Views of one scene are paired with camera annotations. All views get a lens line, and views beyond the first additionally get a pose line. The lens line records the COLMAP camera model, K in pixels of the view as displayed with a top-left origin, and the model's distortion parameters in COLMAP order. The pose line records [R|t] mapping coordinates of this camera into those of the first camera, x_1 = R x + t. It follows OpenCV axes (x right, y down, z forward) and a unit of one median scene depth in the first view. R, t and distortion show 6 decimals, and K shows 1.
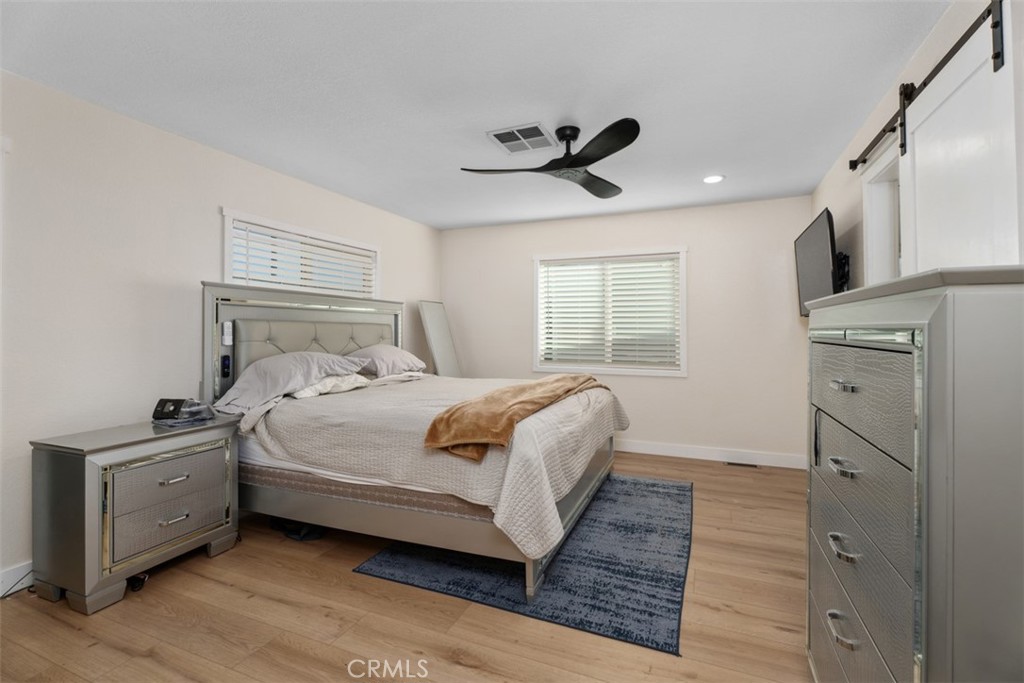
lens RADIAL K [[456.5, 0, 510.9], [0, 456.5, 331.7], [0, 0, 1]] dist [0.000518, 0.001009]
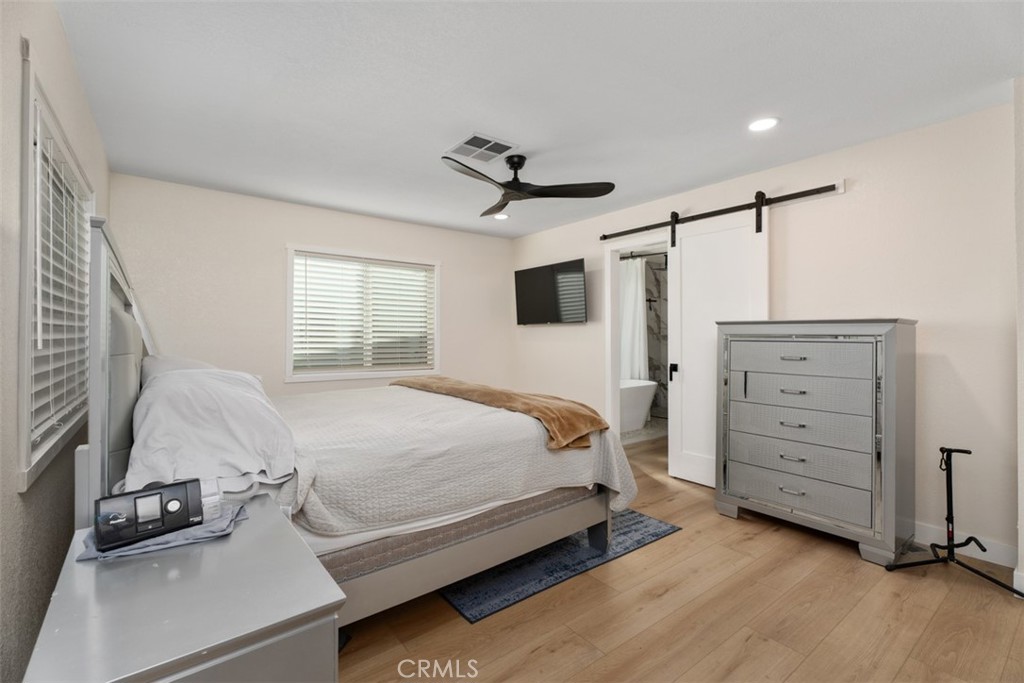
lens RADIAL K [[456.5, 0, 507.5], [0, 456.5, 336.6], [0, 0, 1]] dist [0.000518, 0.001009]
pose [[0.500306, -0.003354, 0.865842, -1.068194], [-0.000083, 0.999992, 0.003922, -0.000609], [-0.865848, -0.002034, 0.500302, 0.549029]]
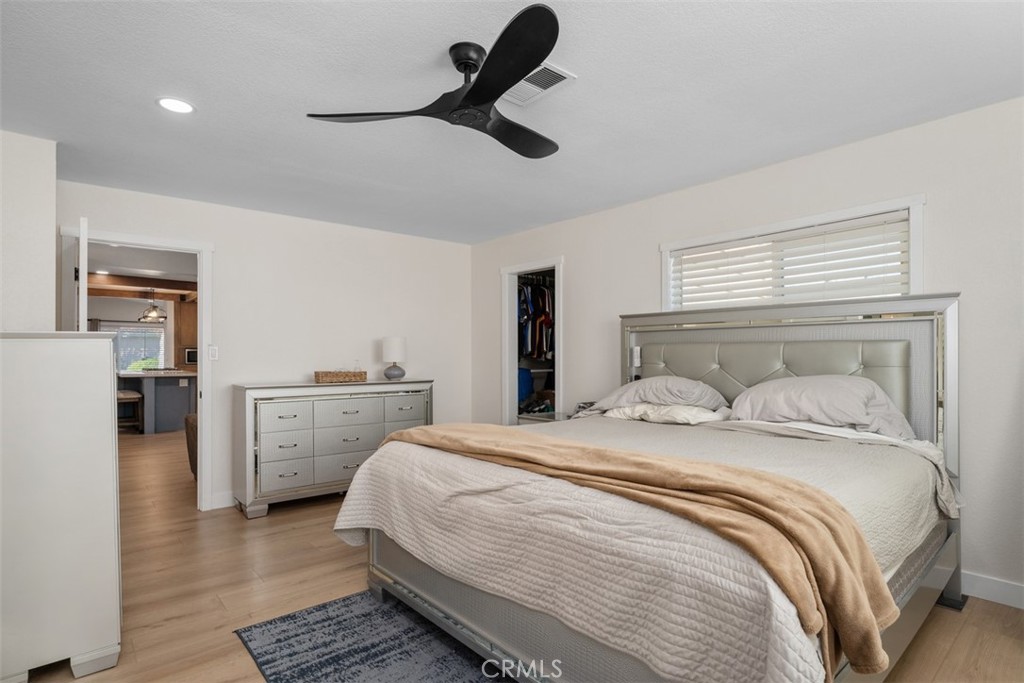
lens RADIAL K [[529.1, 0, 512.6], [0, 529.1, 351.6], [0, 0, 1]] dist [-0.005420, 0.001371]
pose [[-0.443482, -0.006857, -0.896257, 0.974832], [0.003890, 0.999947, -0.009575, 0.002765], [0.896275, -0.007732, -0.443432, 1.722927]]
